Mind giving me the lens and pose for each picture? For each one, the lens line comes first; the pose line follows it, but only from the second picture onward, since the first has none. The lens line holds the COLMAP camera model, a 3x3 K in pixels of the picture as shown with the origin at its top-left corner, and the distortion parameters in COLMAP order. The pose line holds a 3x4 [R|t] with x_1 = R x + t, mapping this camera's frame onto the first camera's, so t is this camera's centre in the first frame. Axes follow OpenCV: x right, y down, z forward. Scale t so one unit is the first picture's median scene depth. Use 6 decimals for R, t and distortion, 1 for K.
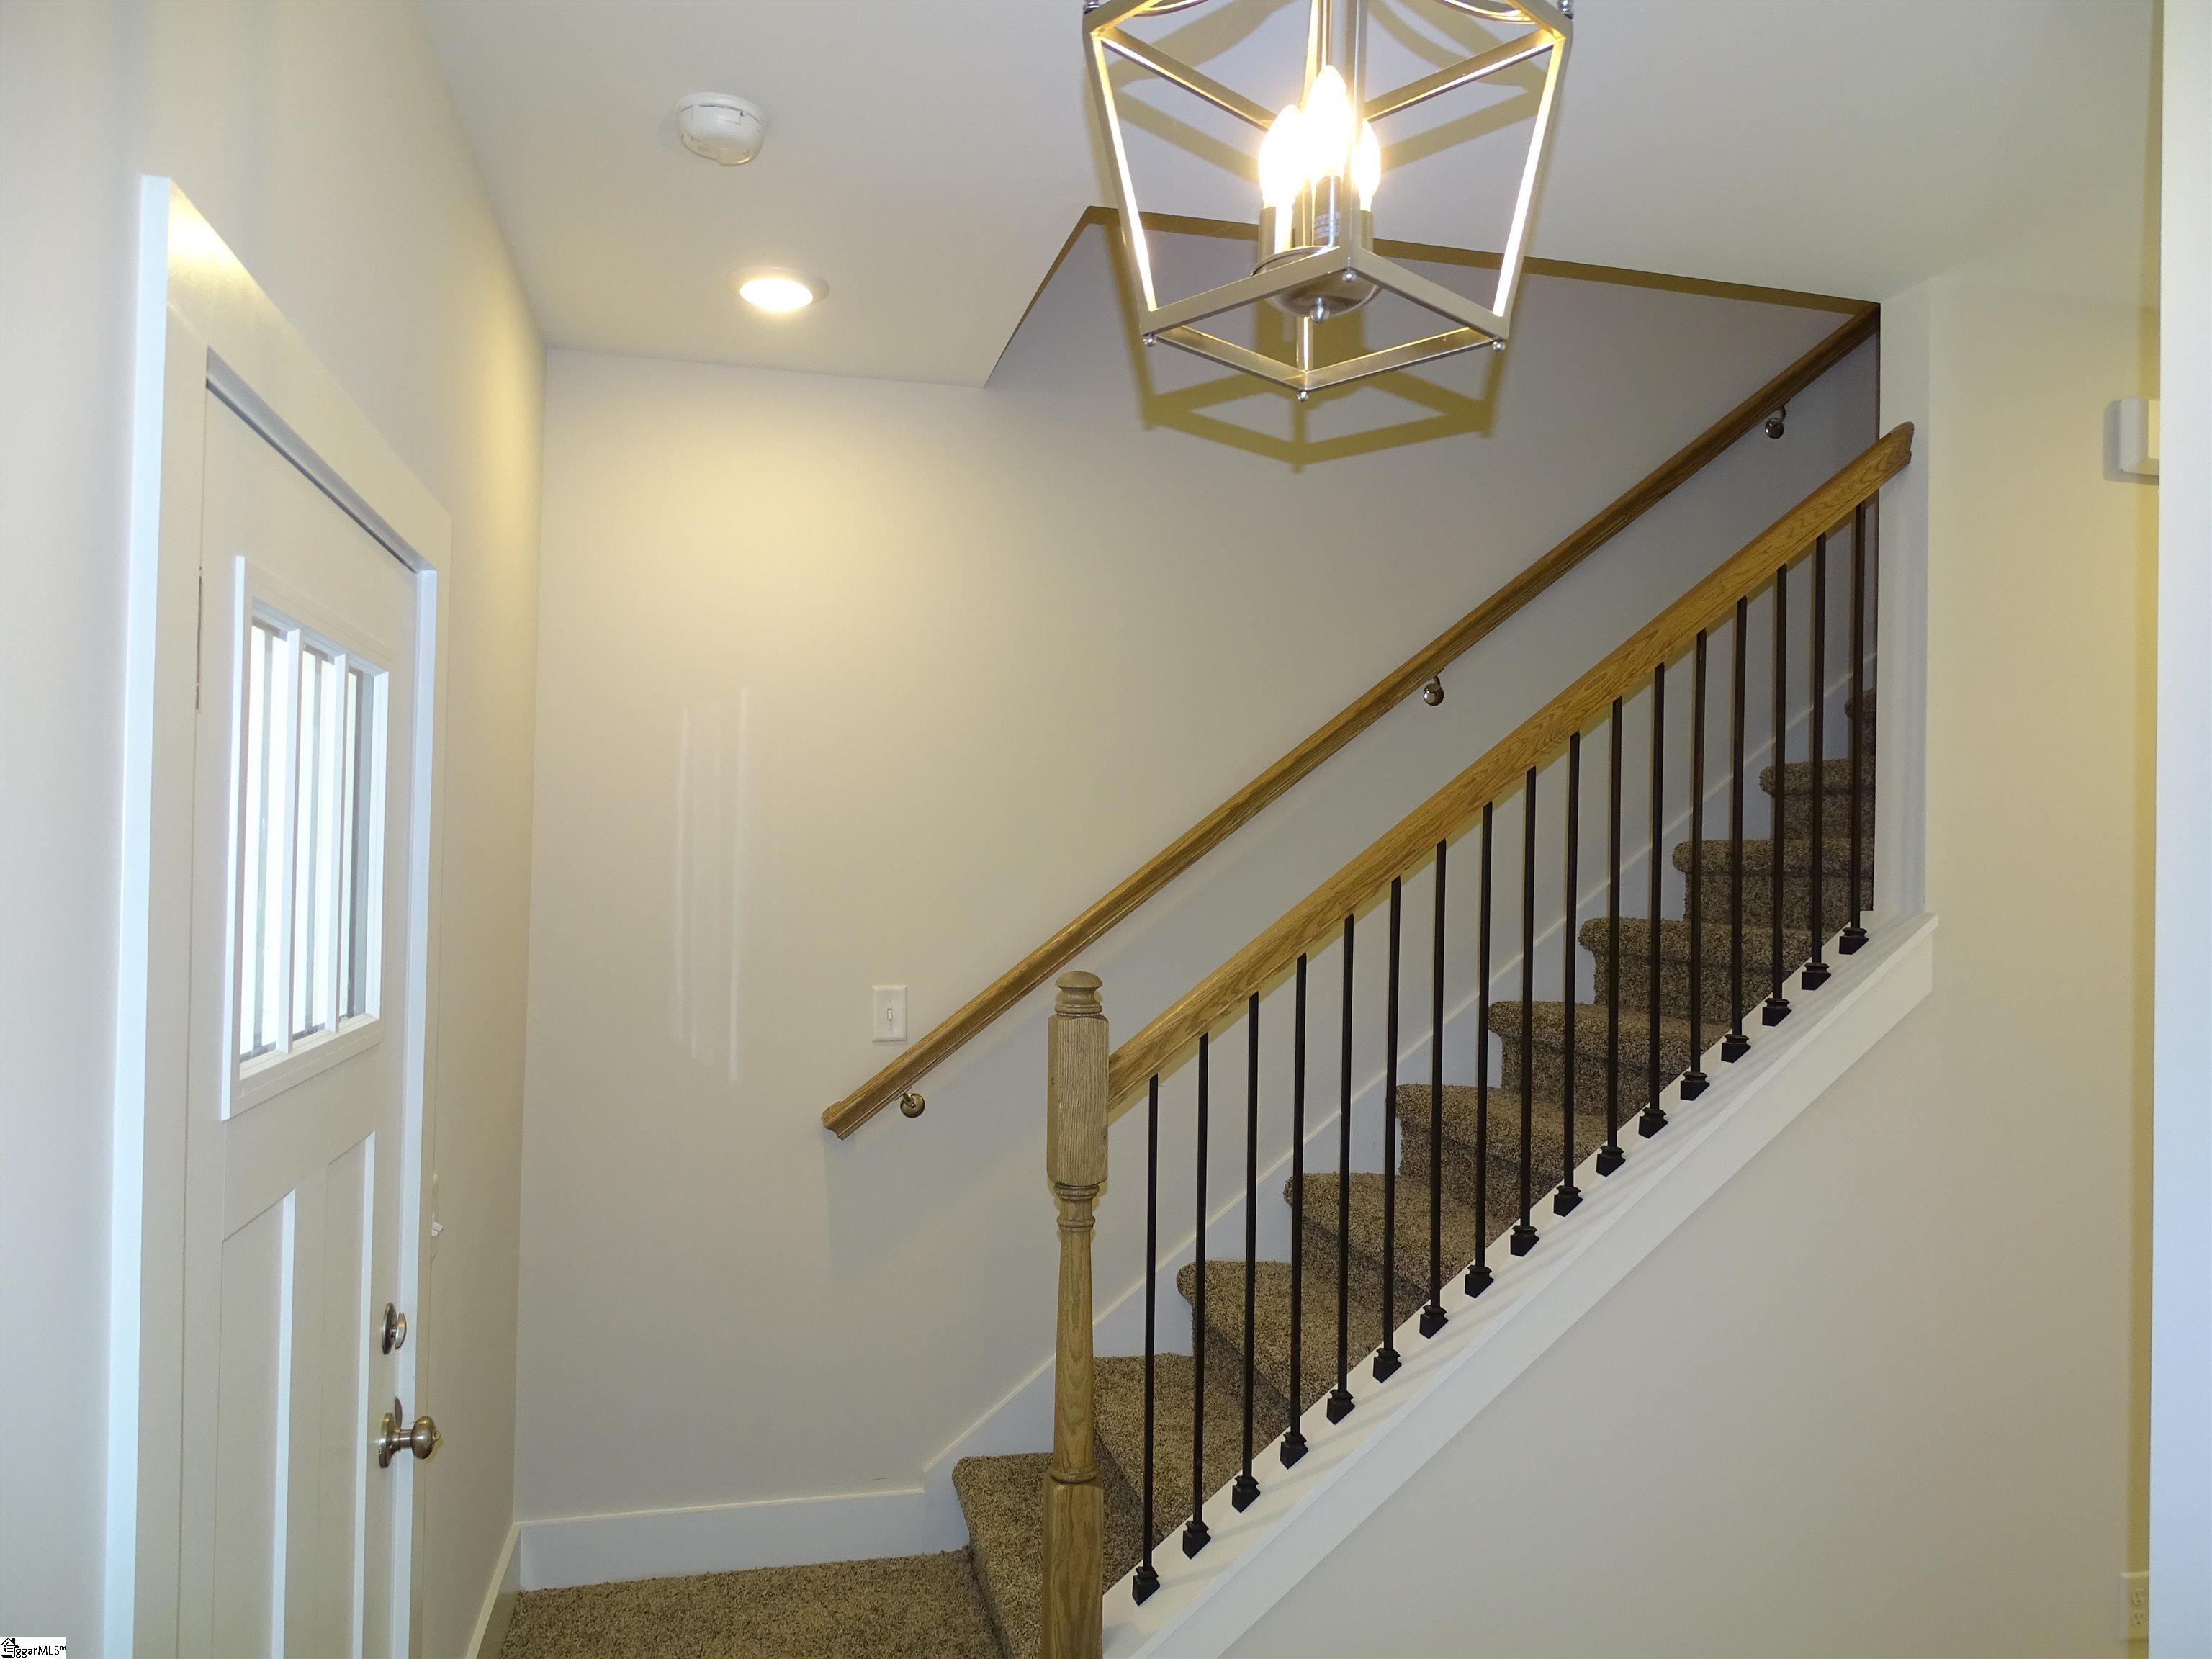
lens RADIAL K [[1670.3, 0, 1106.0], [0, 1670.3, 829.5], [0, 0, 1]] dist [-0.046355, -0.000522]
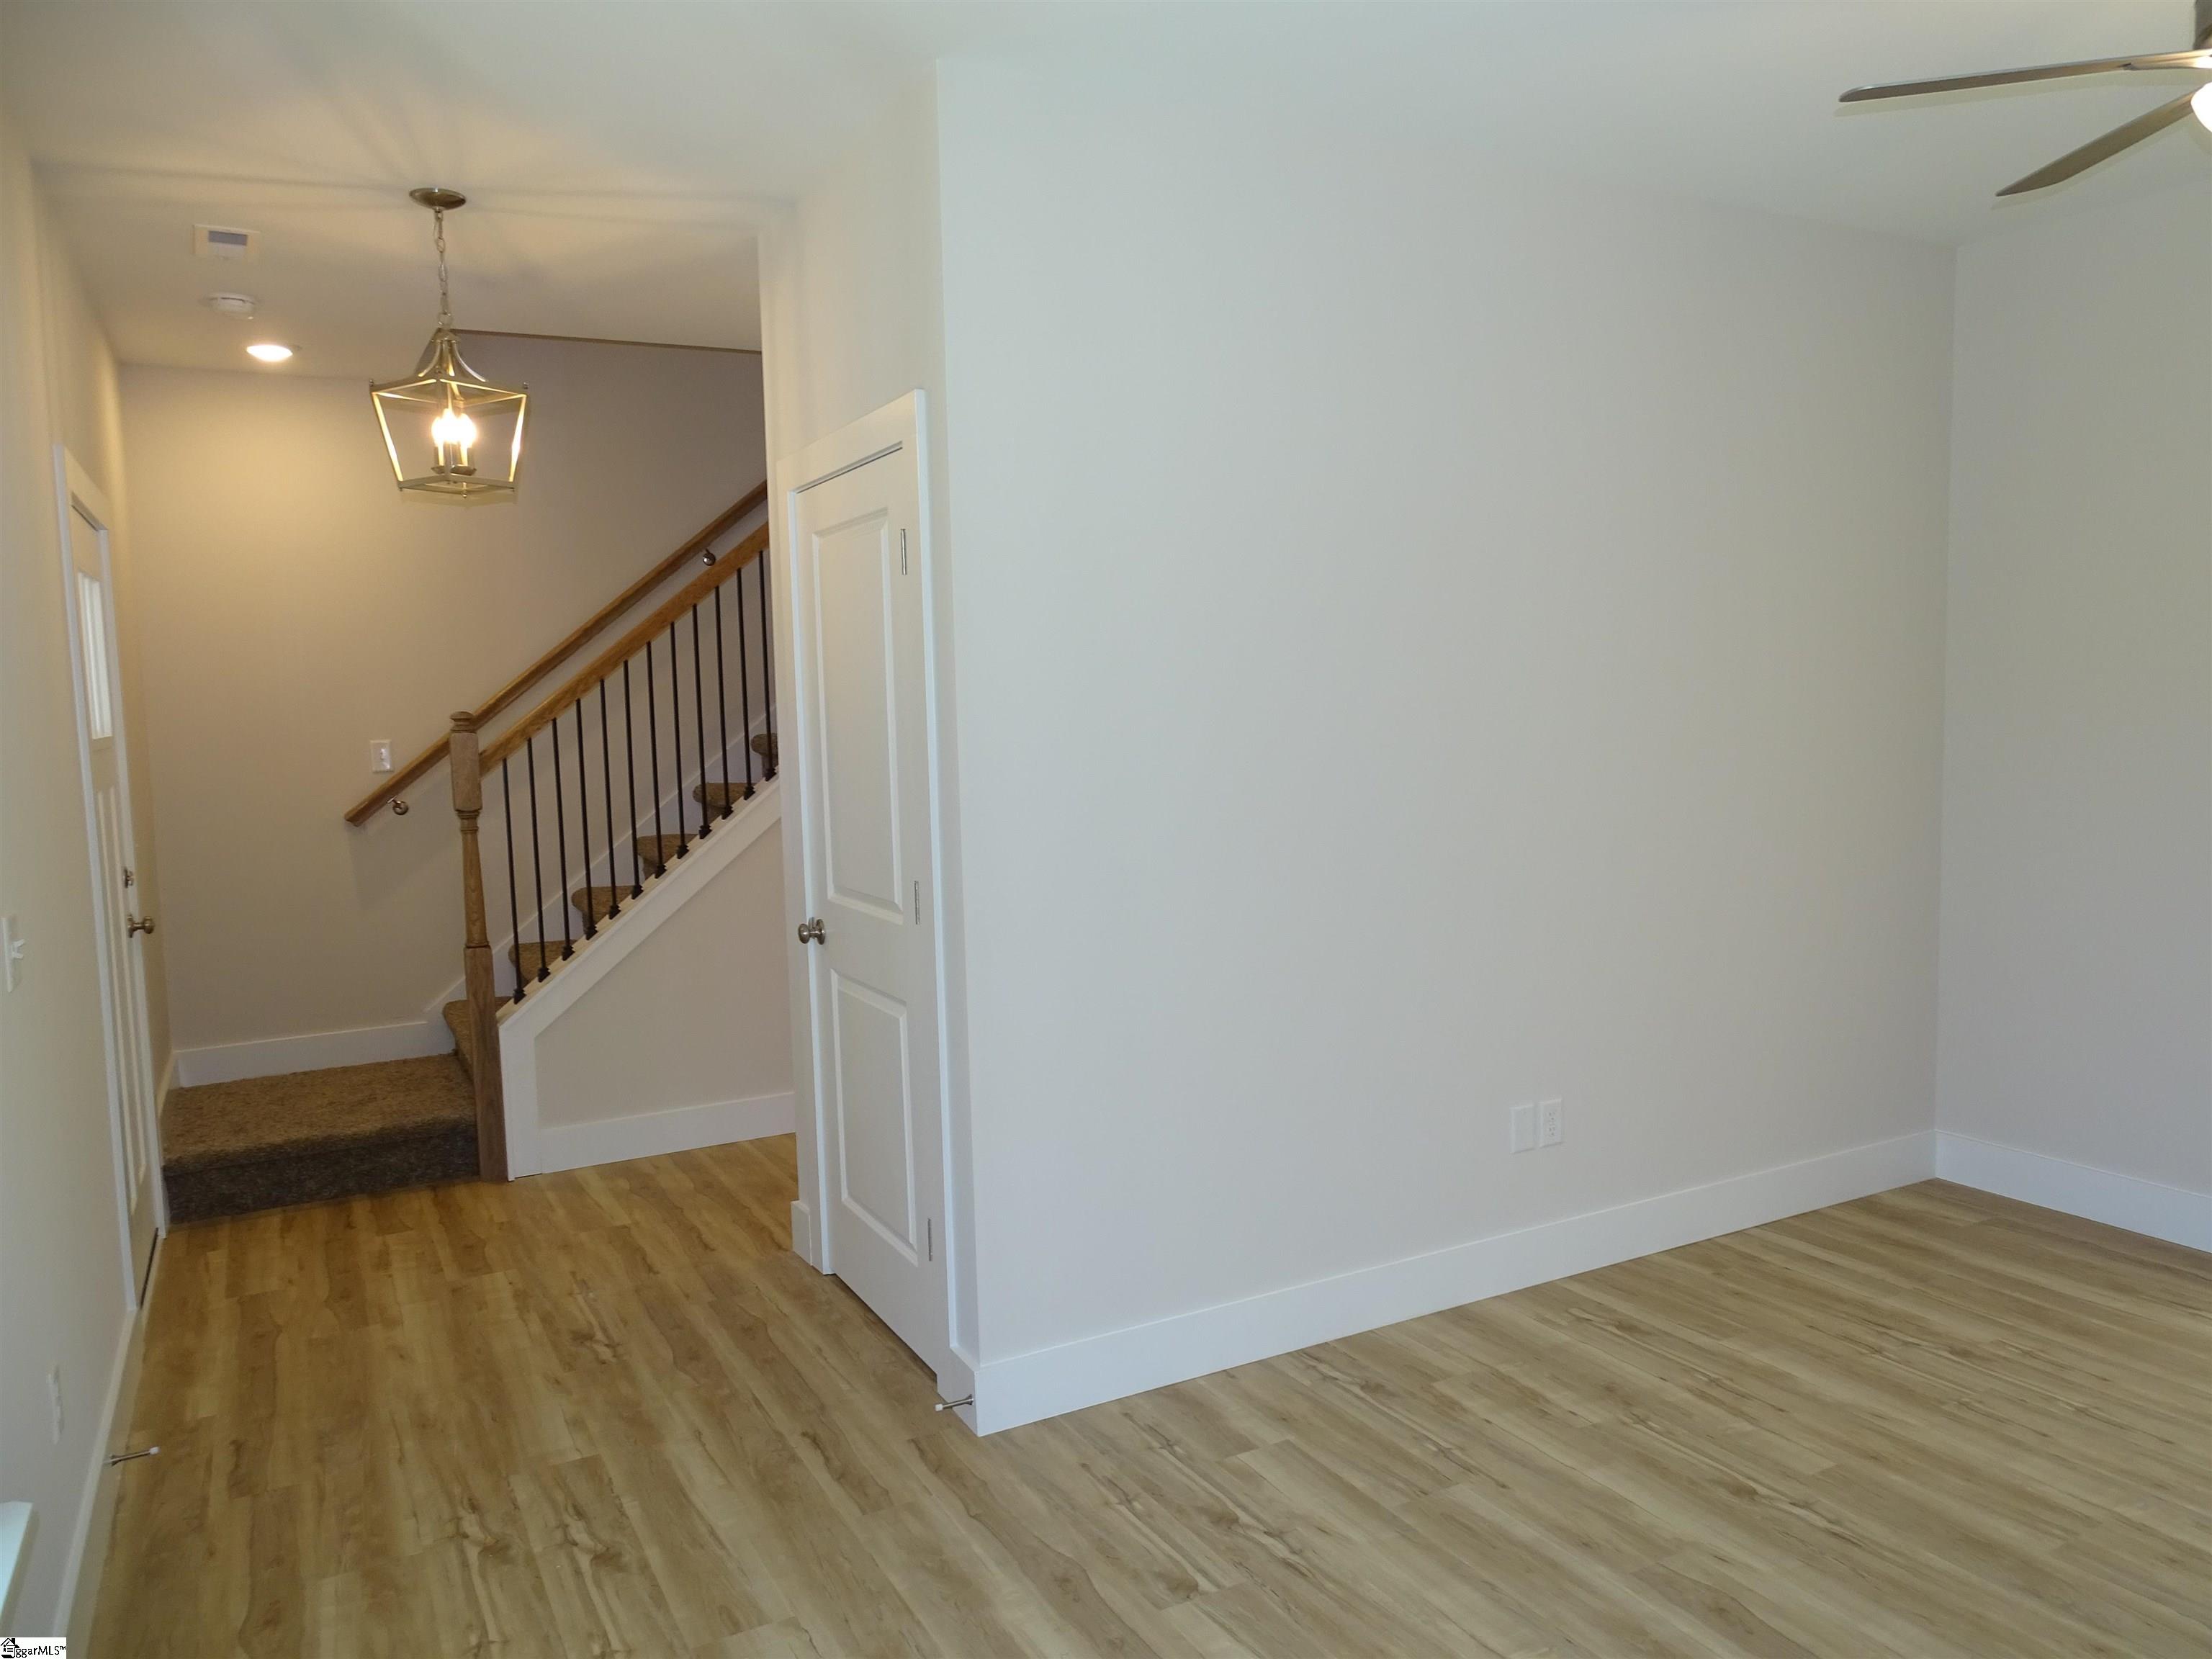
lens RADIAL K [[1557.9, 0, 1106.0], [0, 1557.9, 829.5], [0, 0, 1]] dist [0.000298, 0.000436]
pose [[0.962170, -0.068259, 0.263759, 0.203283], [0.037997, 0.992265, 0.118183, 0.027064], [-0.269785, -0.103690, 0.957321, -0.957813]]
